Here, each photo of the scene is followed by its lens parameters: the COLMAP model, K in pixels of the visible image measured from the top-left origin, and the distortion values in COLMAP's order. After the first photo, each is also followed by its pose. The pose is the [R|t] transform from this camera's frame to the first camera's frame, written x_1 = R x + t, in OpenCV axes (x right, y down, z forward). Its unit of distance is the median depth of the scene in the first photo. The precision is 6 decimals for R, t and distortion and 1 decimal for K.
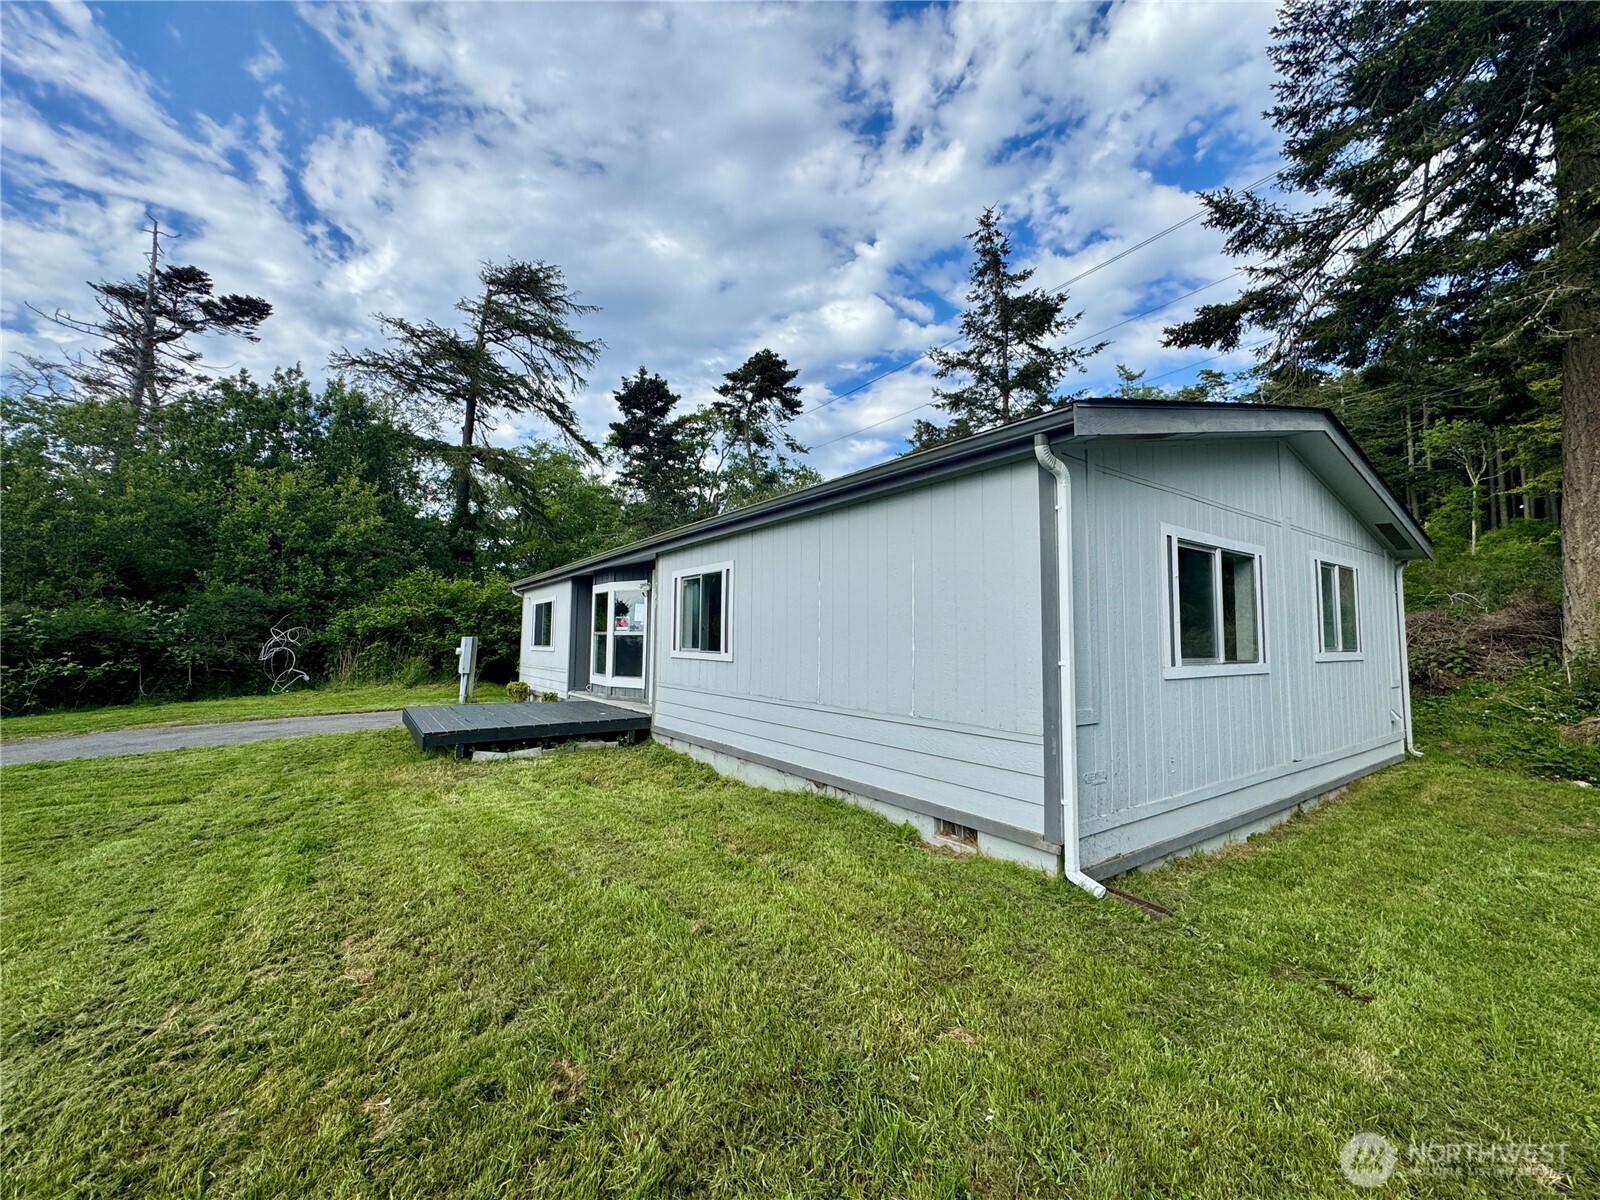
lens RADIAL K [[636.7, 0, 799.5], [0, 636.7, 599.8], [0, 0, 1]] dist [-0.002186, 0.000259]
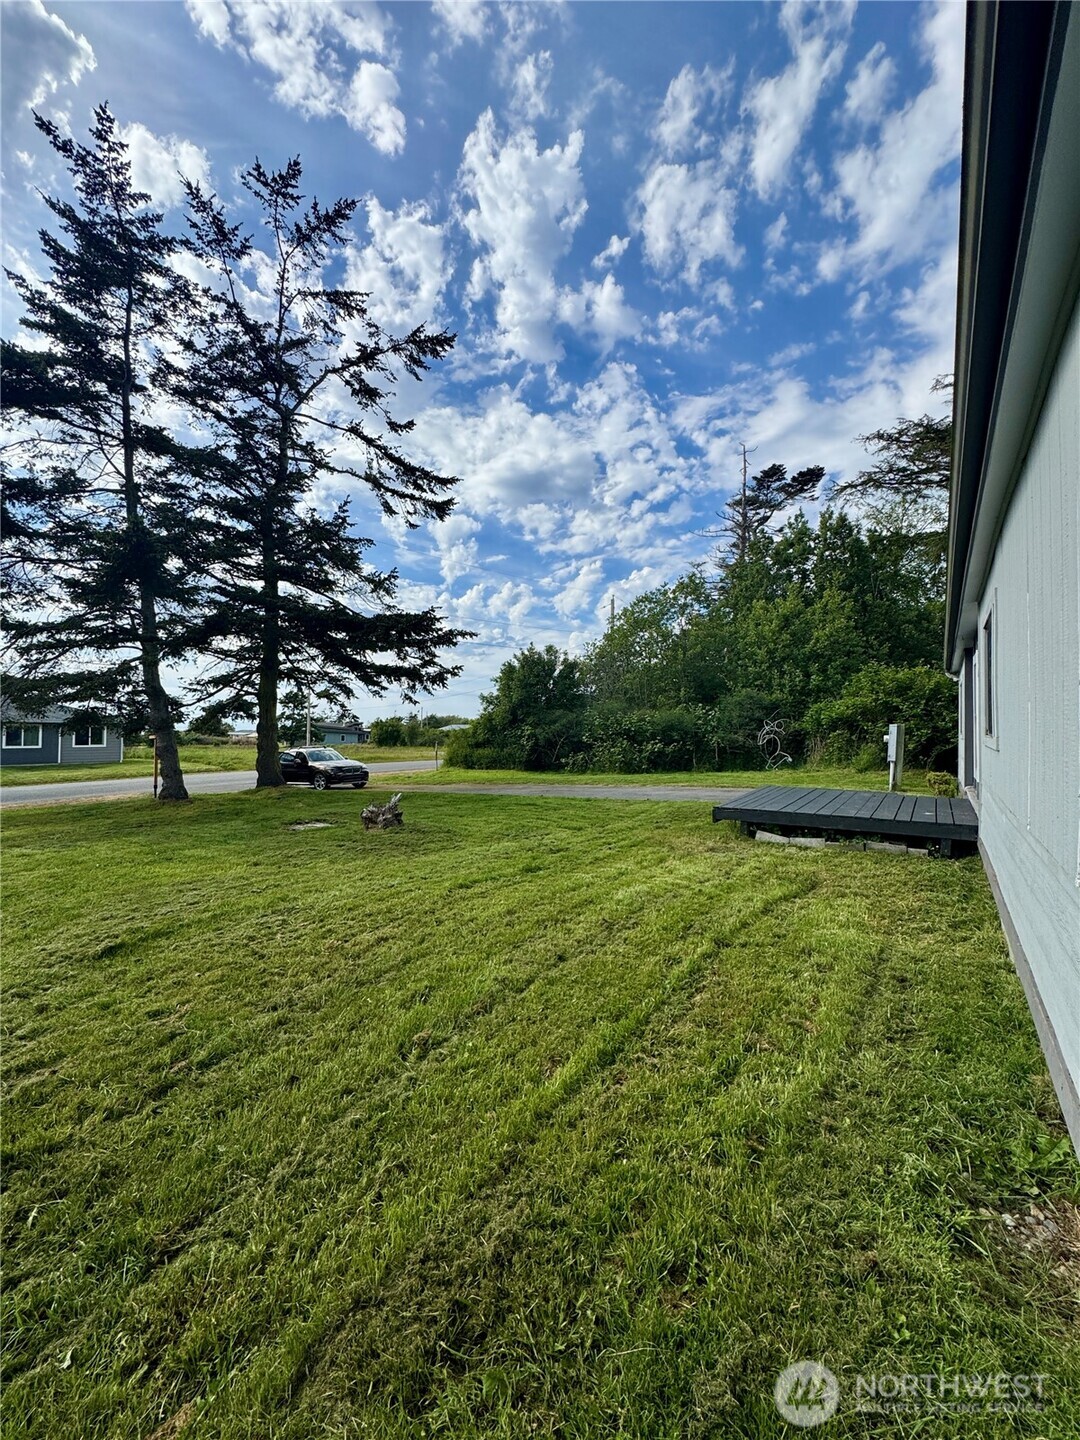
lens RADIAL K [[573.0, 0, 540.4], [0, 573.0, 720.8], [0, 0, 1]] dist [-0.002186, 0.000259]
pose [[0.337733, -0.022175, -0.940981, 0.108797], [0.063900, 0.997956, -0.000582, 0.014890], [0.939070, -0.059932, 0.338460, 0.150914]]
